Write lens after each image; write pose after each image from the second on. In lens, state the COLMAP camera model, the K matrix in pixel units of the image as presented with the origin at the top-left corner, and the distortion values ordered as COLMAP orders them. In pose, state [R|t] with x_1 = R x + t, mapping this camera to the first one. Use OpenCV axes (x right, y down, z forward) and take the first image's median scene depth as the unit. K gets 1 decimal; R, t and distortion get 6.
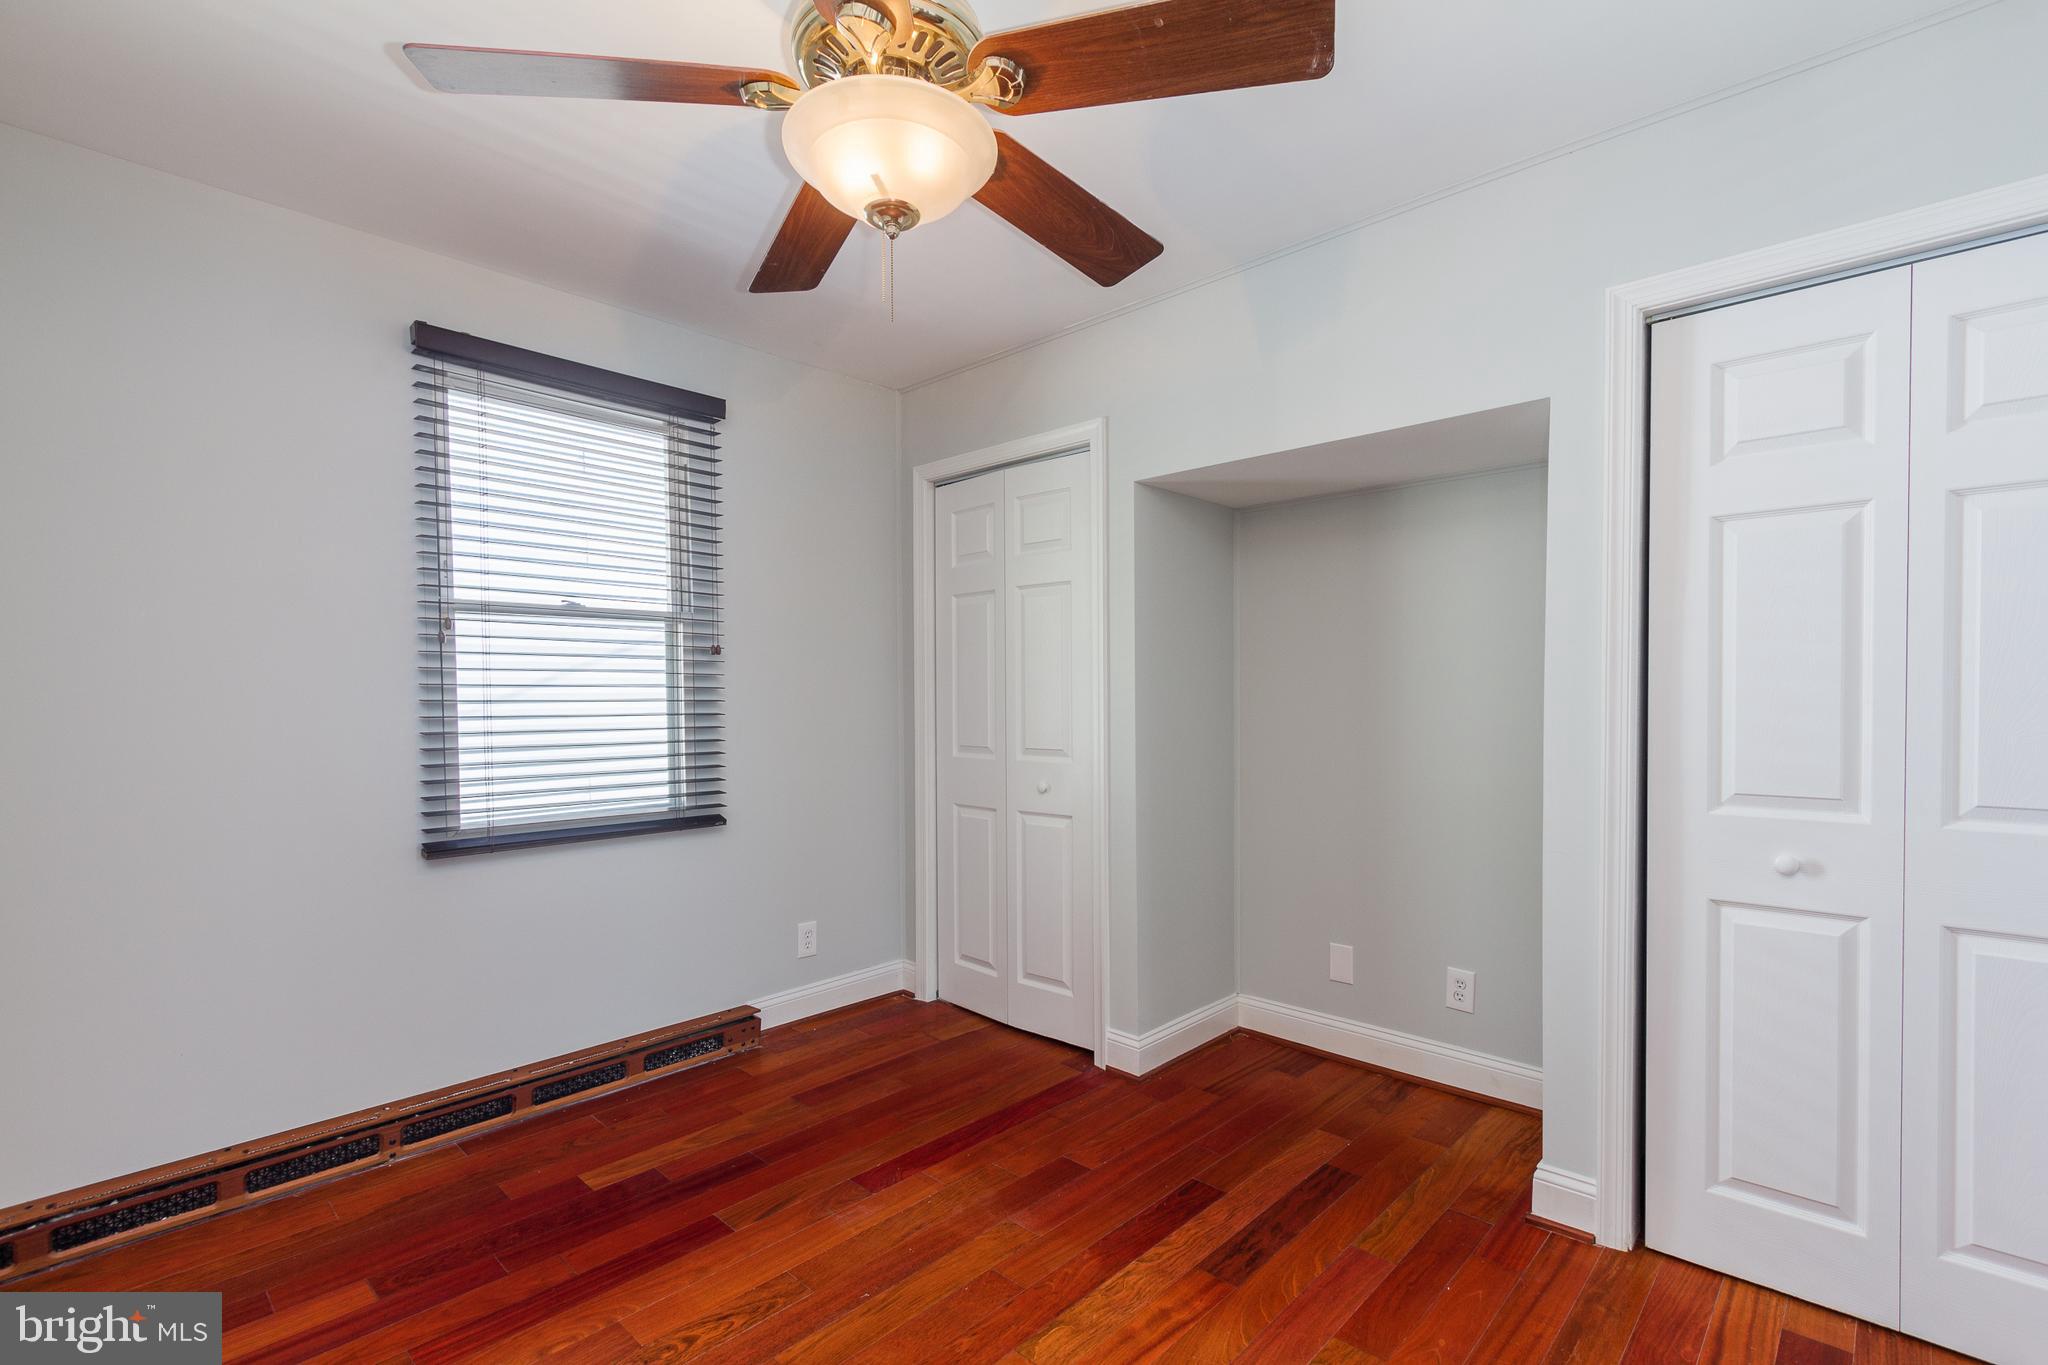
lens RADIAL K [[937.6, 0, 1024.8], [0, 937.6, 718.6], [0, 0, 1]] dist [0.010723, -0.004406]
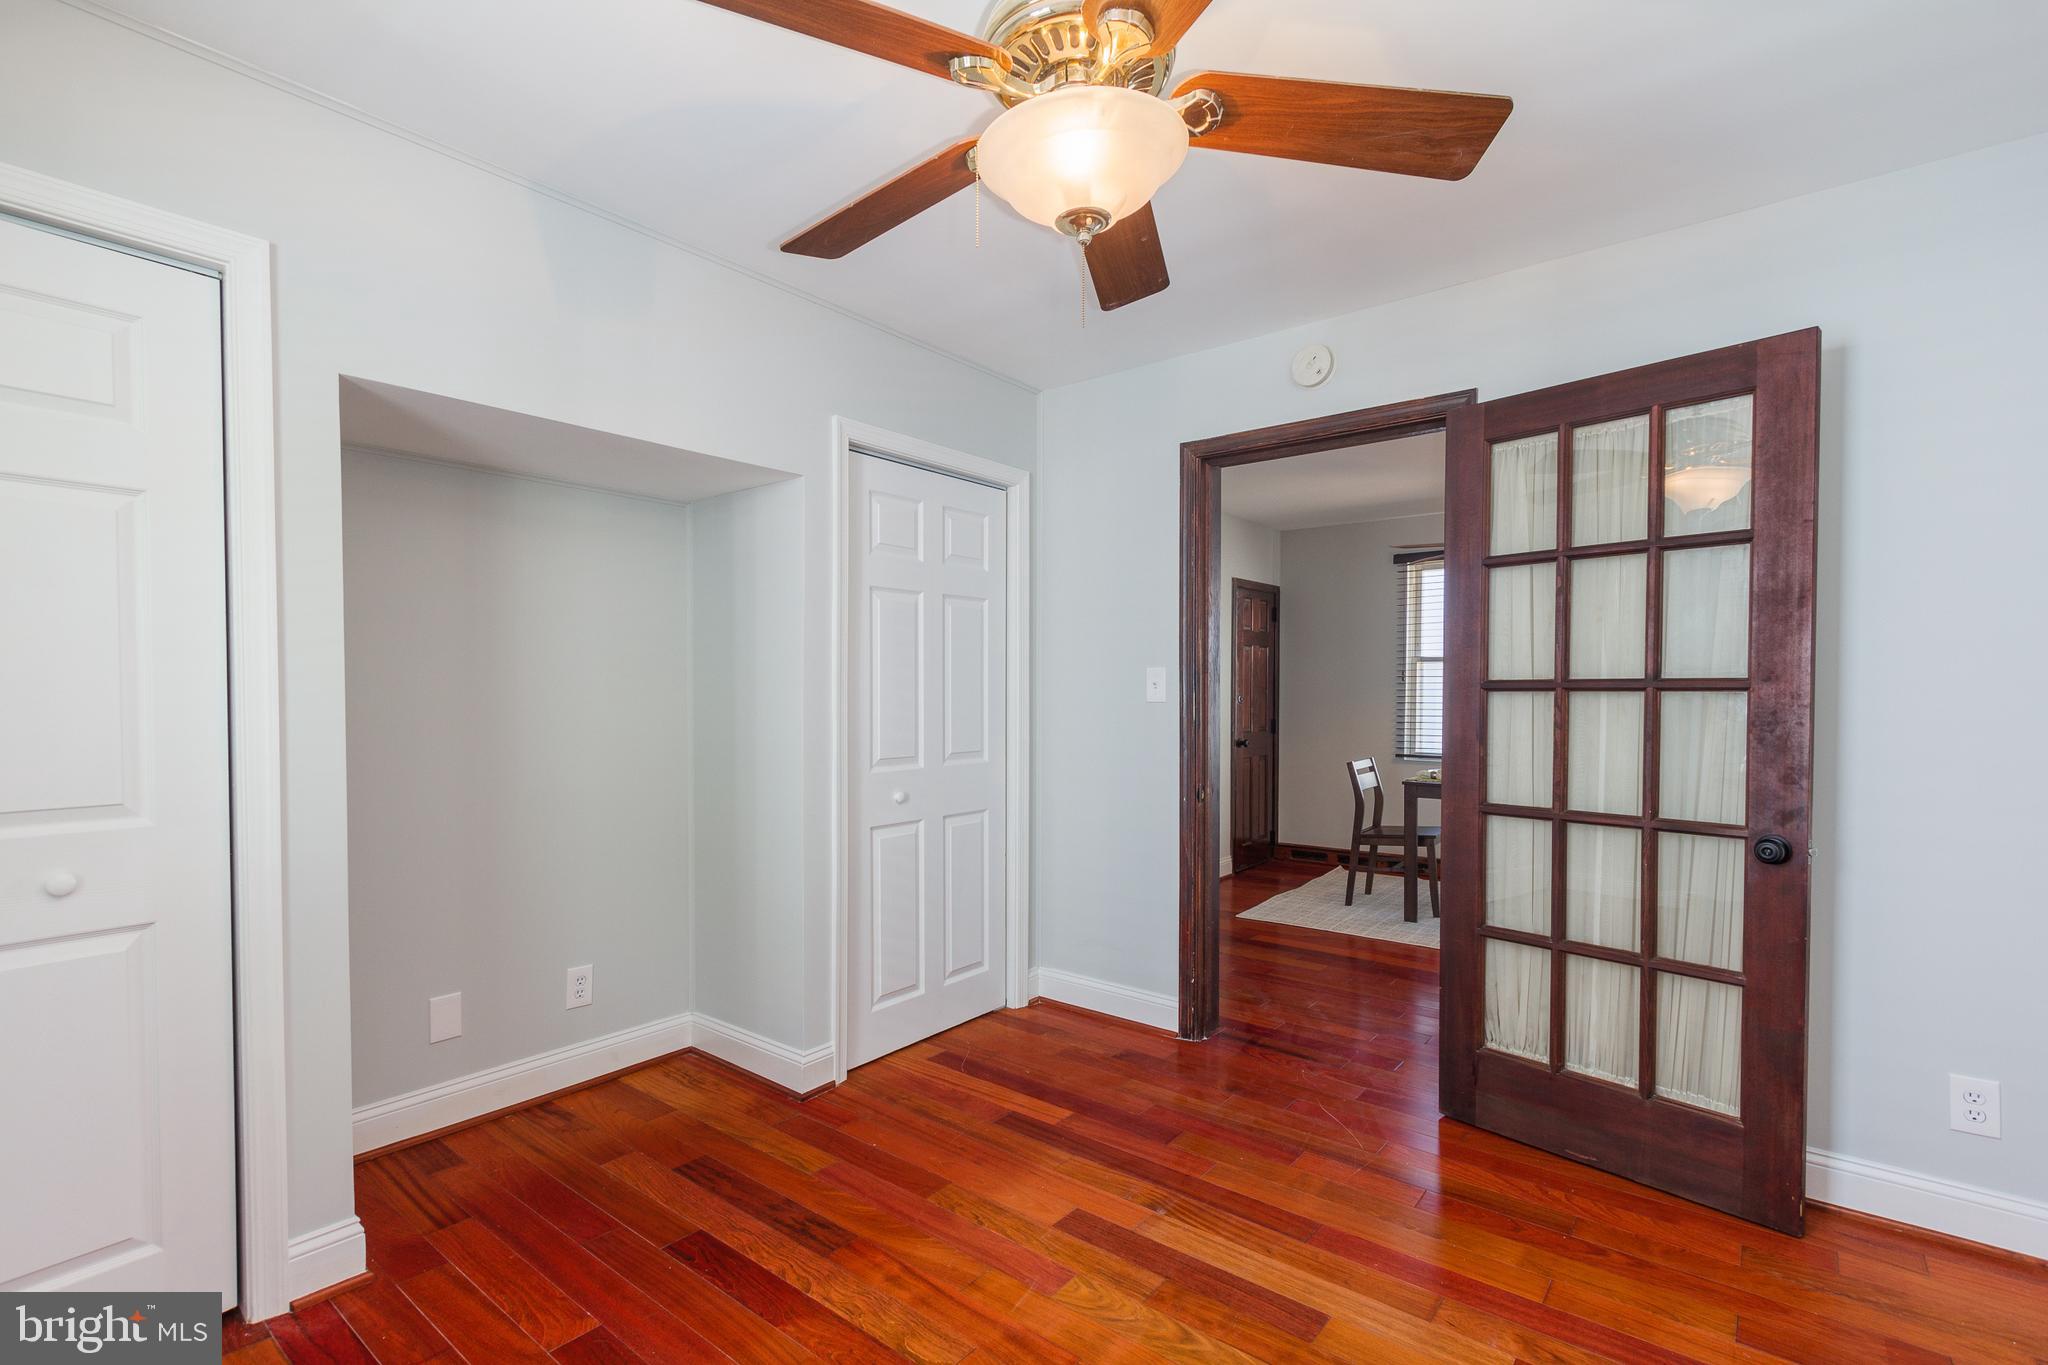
lens RADIAL K [[937.6, 0, 1013.5], [0, 937.6, 718.6], [0, 0, 1]] dist [0.010723, -0.004406]
pose [[-0.078216, -0.020856, 0.996718, -0.751222], [0.026913, 0.999373, 0.023023, -0.018402], [-0.996573, 0.028625, -0.077606, 0.764414]]
